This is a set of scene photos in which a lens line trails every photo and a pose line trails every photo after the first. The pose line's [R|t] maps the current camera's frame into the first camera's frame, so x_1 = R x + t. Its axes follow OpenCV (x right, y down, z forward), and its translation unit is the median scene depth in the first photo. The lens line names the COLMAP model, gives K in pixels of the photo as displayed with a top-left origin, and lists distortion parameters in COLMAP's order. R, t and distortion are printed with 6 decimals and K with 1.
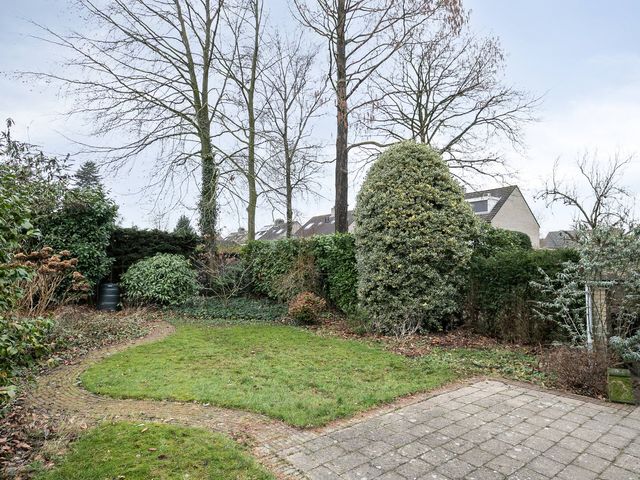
lens RADIAL K [[416.2, 0, 317.3], [0, 416.2, 260.0], [0, 0, 1]] dist [0.002799, 0.000285]
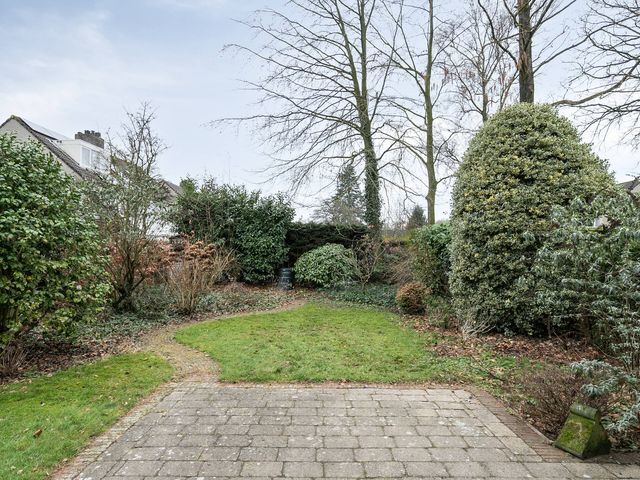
lens RADIAL K [[416.2, 0, 317.3], [0, 416.2, 260.0], [0, 0, 1]] dist [0.002799, 0.000285]
pose [[0.759519, 0.009564, -0.650415, 0.454273], [0.010963, 0.999562, 0.027499, -0.002752], [0.650392, -0.028017, 0.759081, 0.104268]]
